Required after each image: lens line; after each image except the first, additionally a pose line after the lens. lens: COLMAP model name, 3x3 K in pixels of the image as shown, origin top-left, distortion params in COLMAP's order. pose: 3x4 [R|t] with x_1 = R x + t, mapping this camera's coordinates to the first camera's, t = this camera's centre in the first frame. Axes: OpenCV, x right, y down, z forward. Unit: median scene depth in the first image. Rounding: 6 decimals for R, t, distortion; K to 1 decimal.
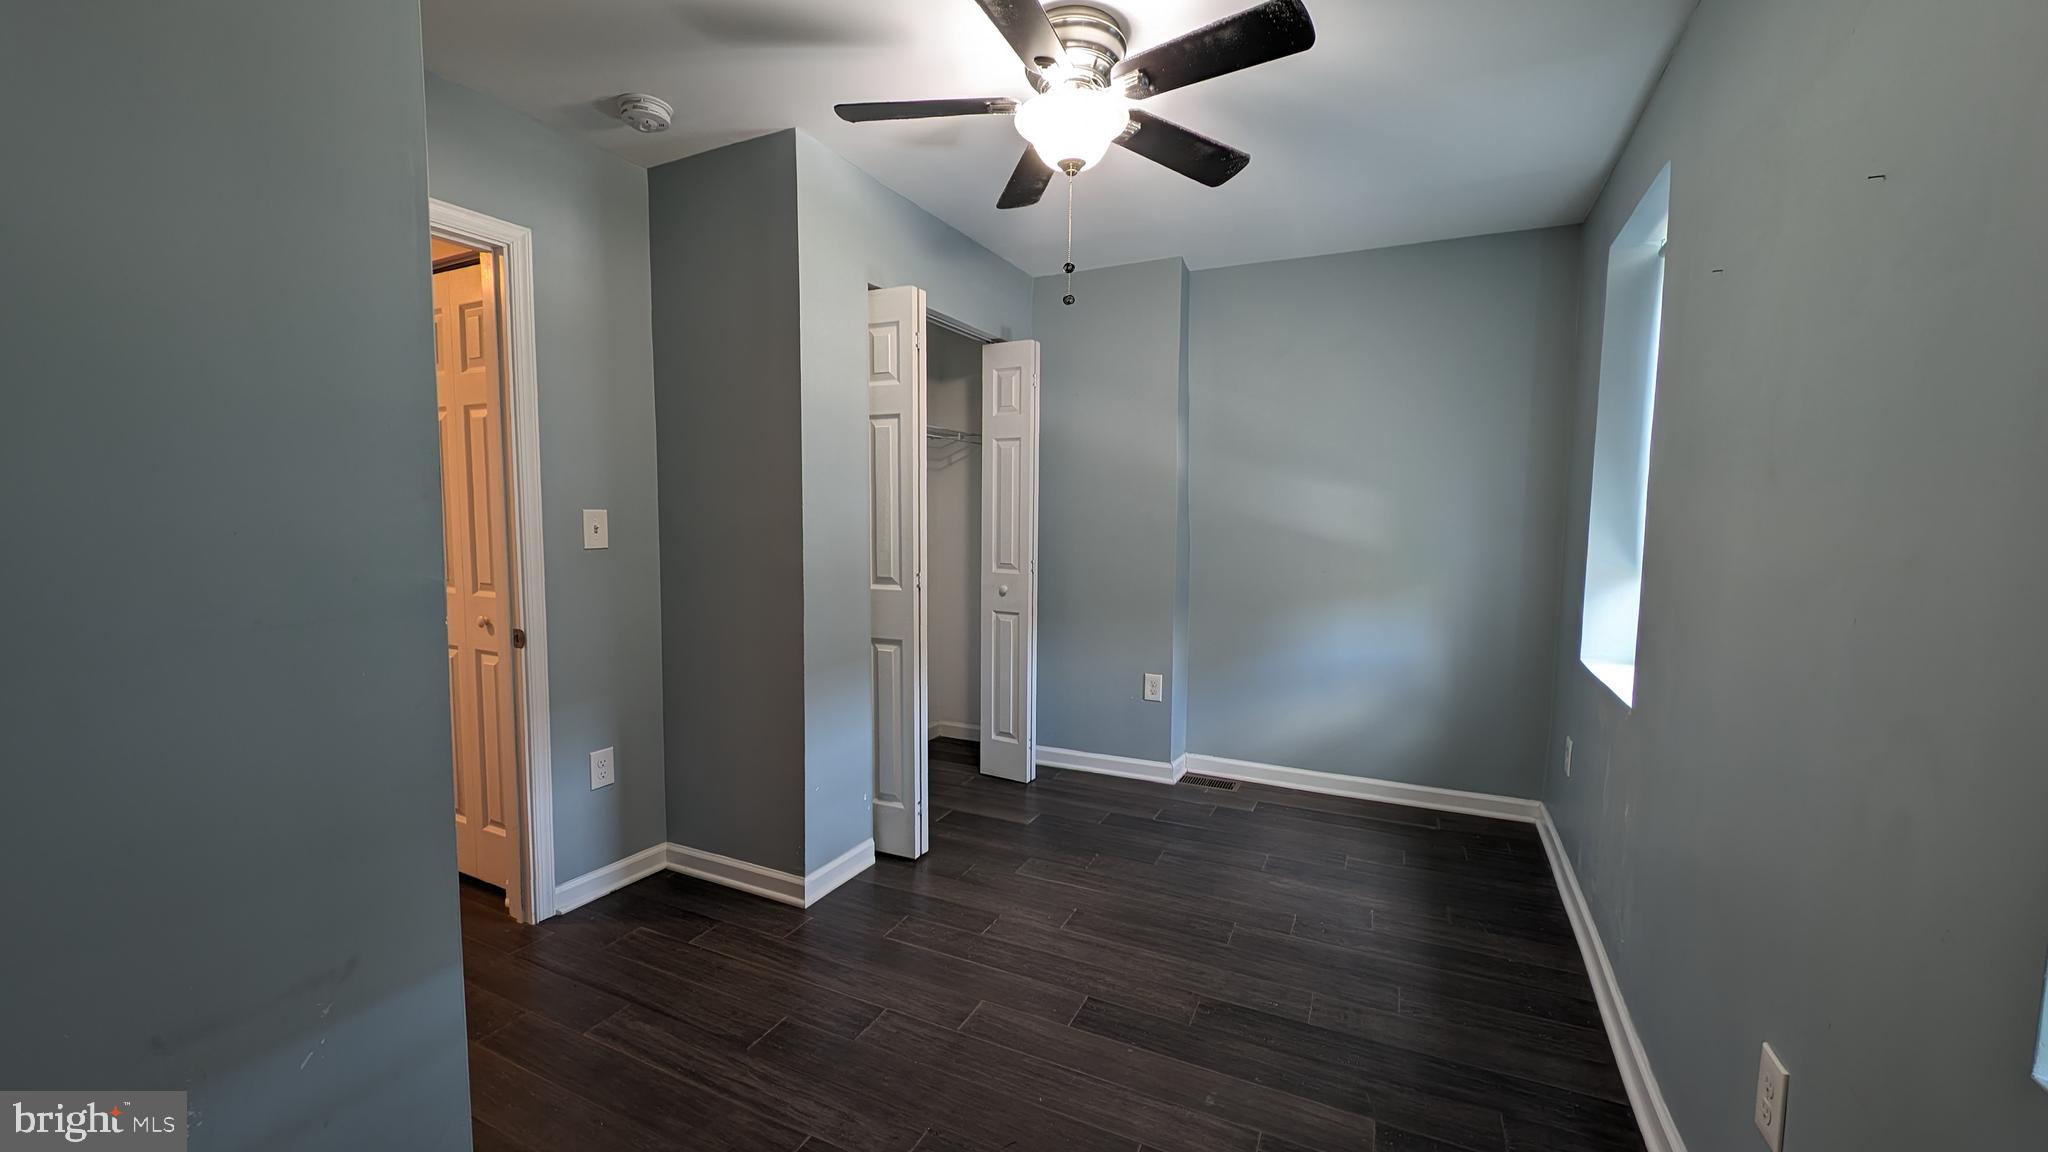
lens RADIAL K [[773.4, 0, 1020.1], [0, 773.4, 571.0], [0, 0, 1]] dist [0.000544, 0.000199]
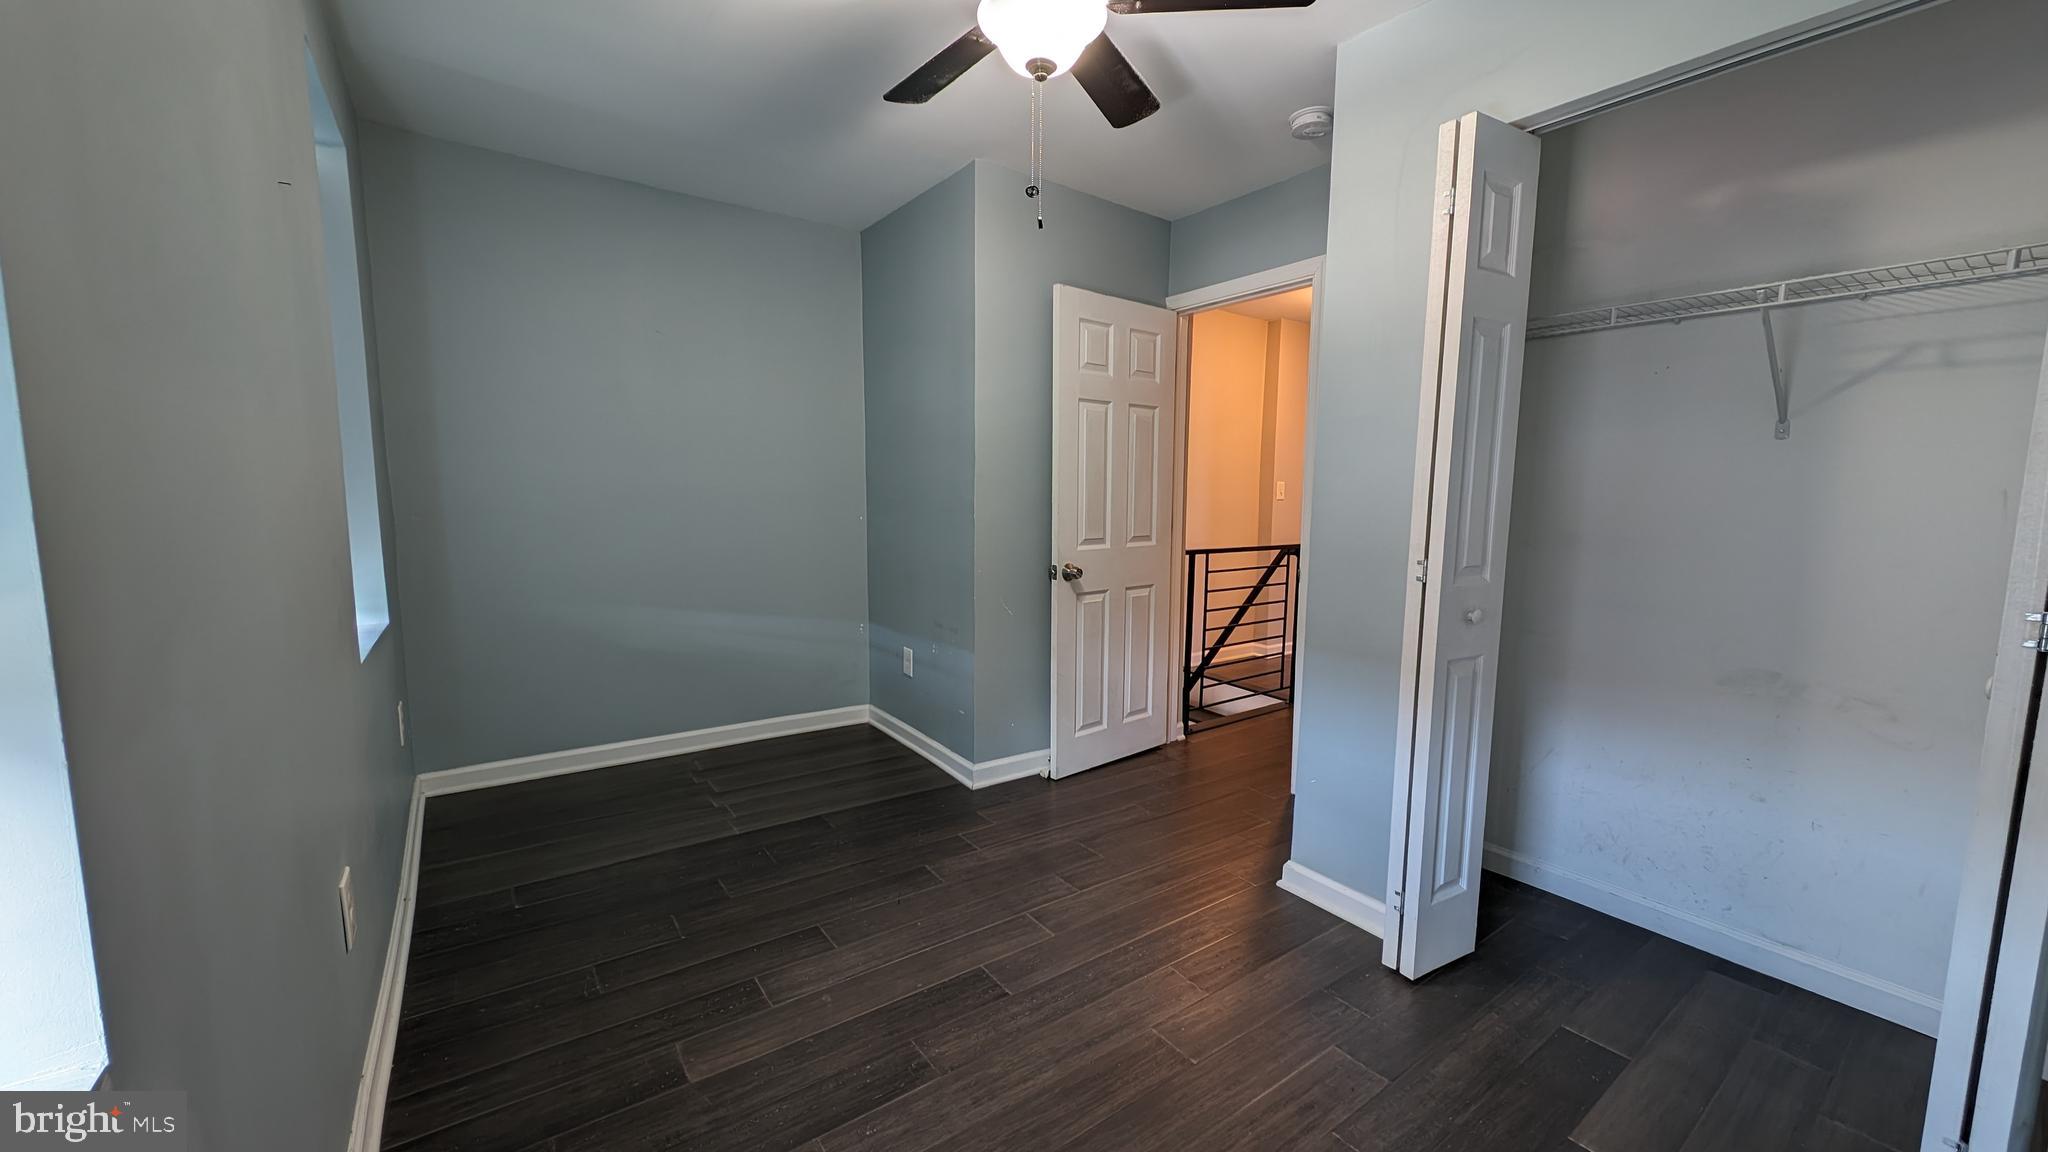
lens RADIAL K [[773.4, 0, 1020.1], [0, 773.4, 571.0], [0, 0, 1]] dist [0.000544, 0.000199]
pose [[-0.473141, 0.080333, -0.877316, 0.898099], [-0.091497, 0.985968, 0.139627, -0.070553], [0.876223, 0.146335, -0.459152, 1.452045]]
